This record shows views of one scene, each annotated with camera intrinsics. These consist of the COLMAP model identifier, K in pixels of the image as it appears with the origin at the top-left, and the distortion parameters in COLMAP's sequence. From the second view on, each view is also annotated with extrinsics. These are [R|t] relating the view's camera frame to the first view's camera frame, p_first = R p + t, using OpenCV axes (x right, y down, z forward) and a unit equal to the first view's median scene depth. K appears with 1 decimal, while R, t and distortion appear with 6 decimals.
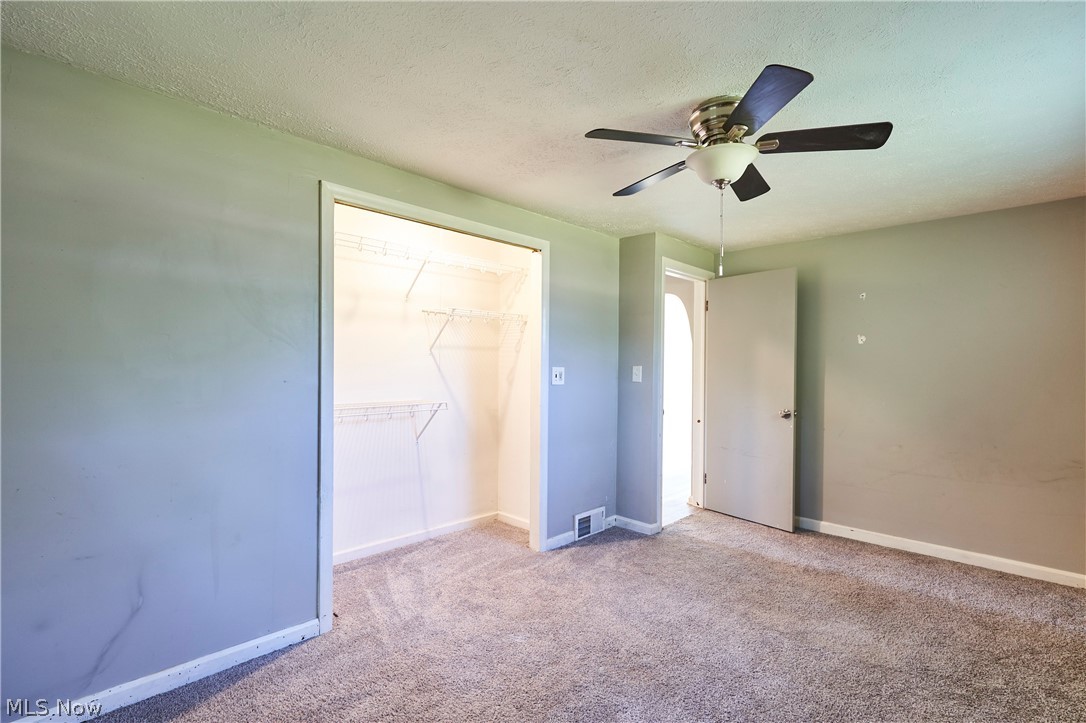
lens RADIAL K [[514.2, 0, 538.7], [0, 514.2, 362.7], [0, 0, 1]] dist [0.017565, -0.006825]
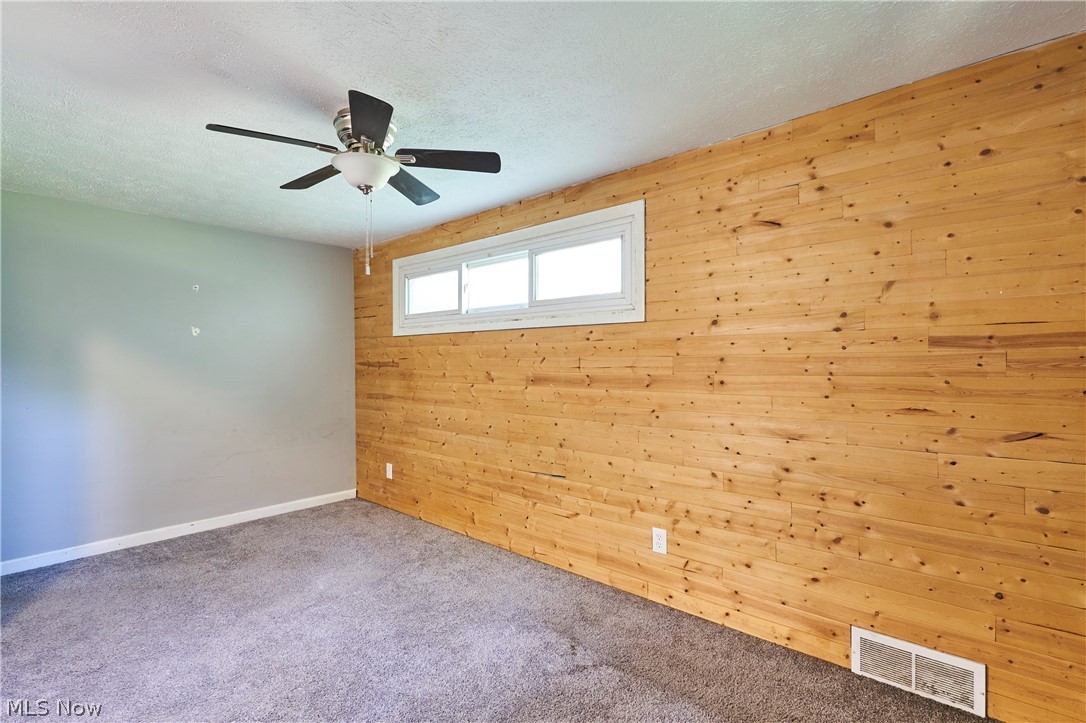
lens RADIAL K [[514.2, 0, 538.7], [0, 514.2, 362.7], [0, 0, 1]] dist [0.017565, -0.006825]
pose [[-0.043802, -0.012687, 0.998960, -0.483635], [0.003376, 0.999912, 0.012847, 0.005910], [-0.999035, 0.003935, -0.043755, 0.457174]]
